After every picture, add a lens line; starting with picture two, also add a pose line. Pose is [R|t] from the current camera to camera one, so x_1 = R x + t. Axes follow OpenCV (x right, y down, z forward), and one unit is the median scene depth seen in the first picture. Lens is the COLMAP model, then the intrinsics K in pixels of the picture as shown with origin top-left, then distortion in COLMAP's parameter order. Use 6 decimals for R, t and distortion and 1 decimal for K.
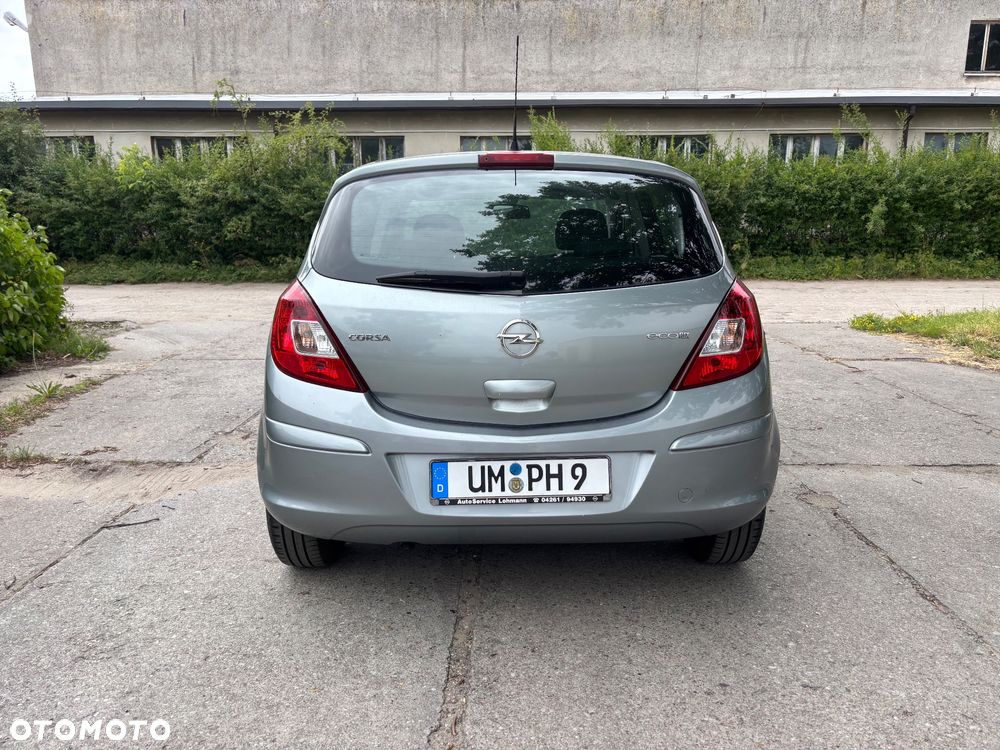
lens RADIAL K [[751.6, 0, 500.0], [0, 751.6, 375.0], [0, 0, 1]] dist [0.058323, -0.066581]
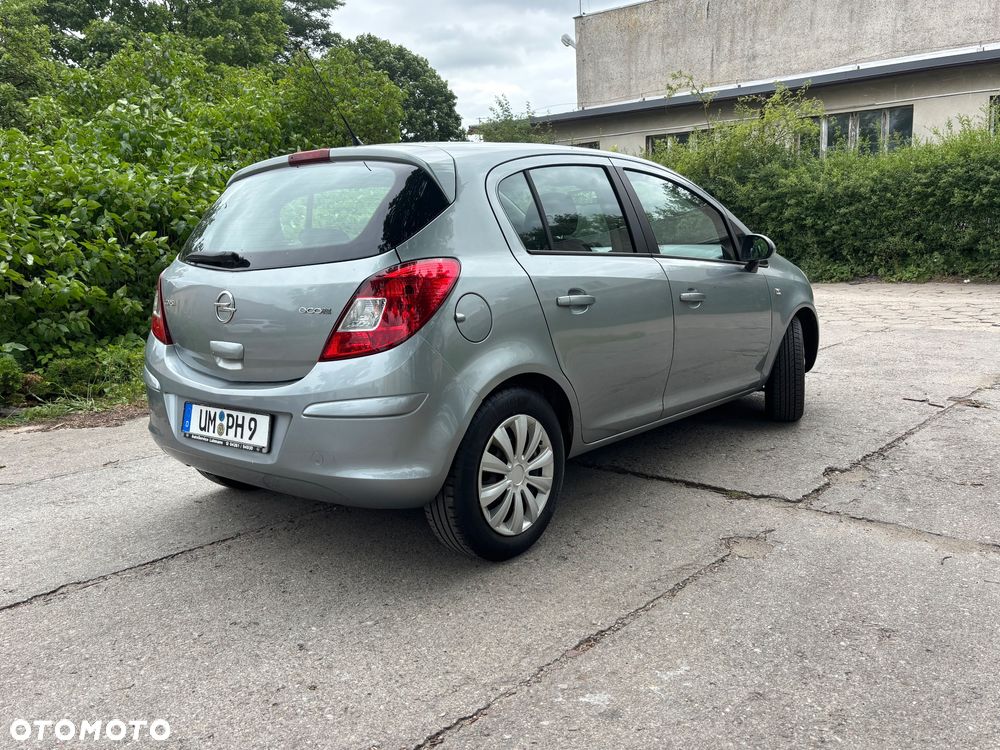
lens RADIAL K [[843.5, 0, 510.4], [0, 843.5, 370.1], [0, 0, 1]] dist [0.031520, -0.019846]
pose [[0.767592, 0.082371, -0.635624, 1.100416], [-0.095512, 0.995335, 0.013644, -0.009561], [0.633782, 0.050237, 0.771878, 0.218512]]
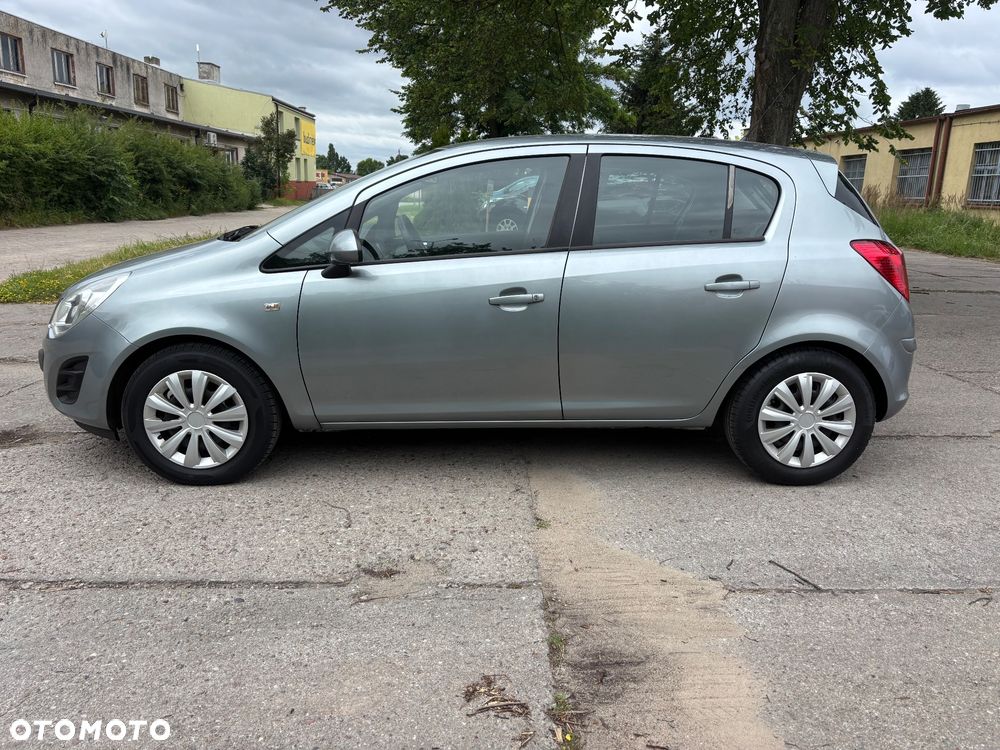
lens RADIAL K [[751.6, 0, 500.0], [0, 751.6, 375.0], [0, 0, 1]] dist [0.058323, -0.066581]
pose [[-0.017536, -0.238337, 0.971024, -1.579352], [0.177043, 0.955087, 0.237622, -0.329724], [-0.984047, 0.176080, 0.025447, 1.620577]]
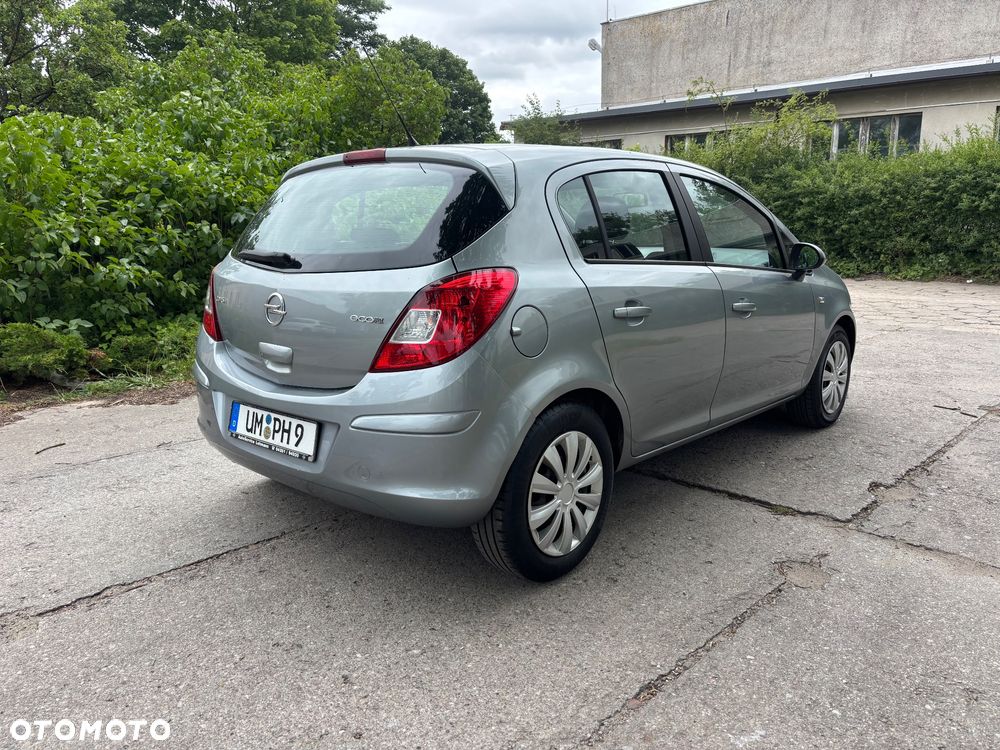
lens RADIAL K [[758.8, 0, 502.5], [0, 758.8, 369.2], [0, 0, 1]] dist [0.007931, 0.009447]
pose [[0.742766, 0.128619, -0.657081, 0.960491], [-0.126618, 0.990651, 0.050785, -0.054623], [0.657470, 0.045477, 0.752107, 0.301756]]
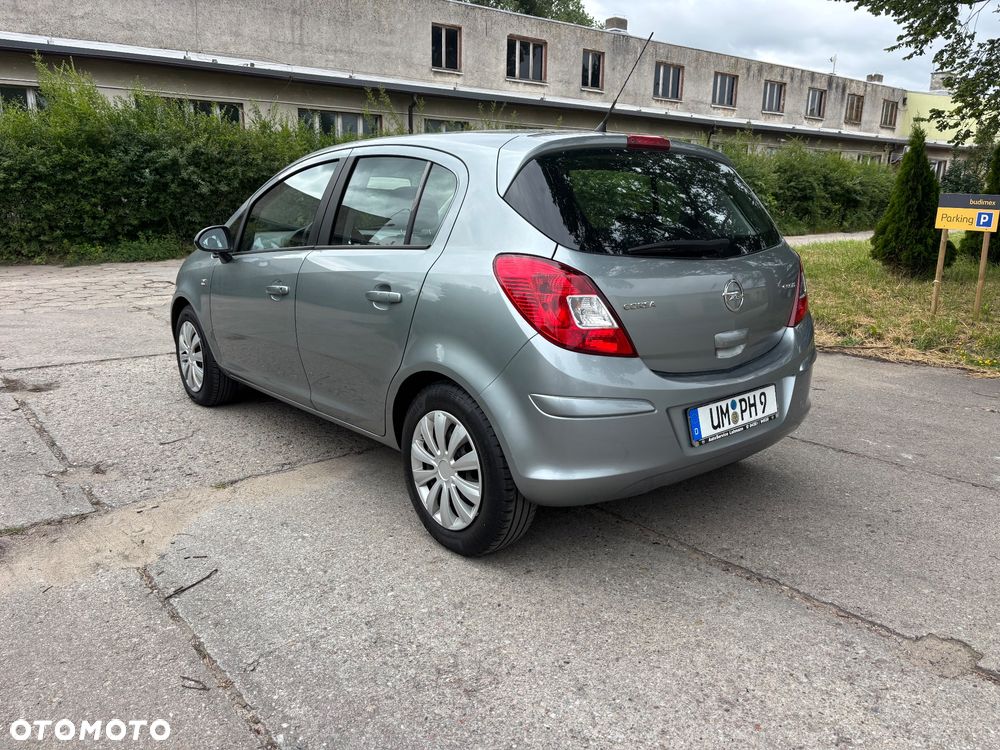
lens RADIAL K [[751.6, 0, 500.0], [0, 751.6, 375.0], [0, 0, 1]] dist [0.058323, -0.066581]
pose [[0.775622, -0.137844, 0.615962, -0.903963], [0.115727, 0.990376, 0.075910, -0.051426], [-0.620498, 0.012406, 0.784110, 0.252092]]
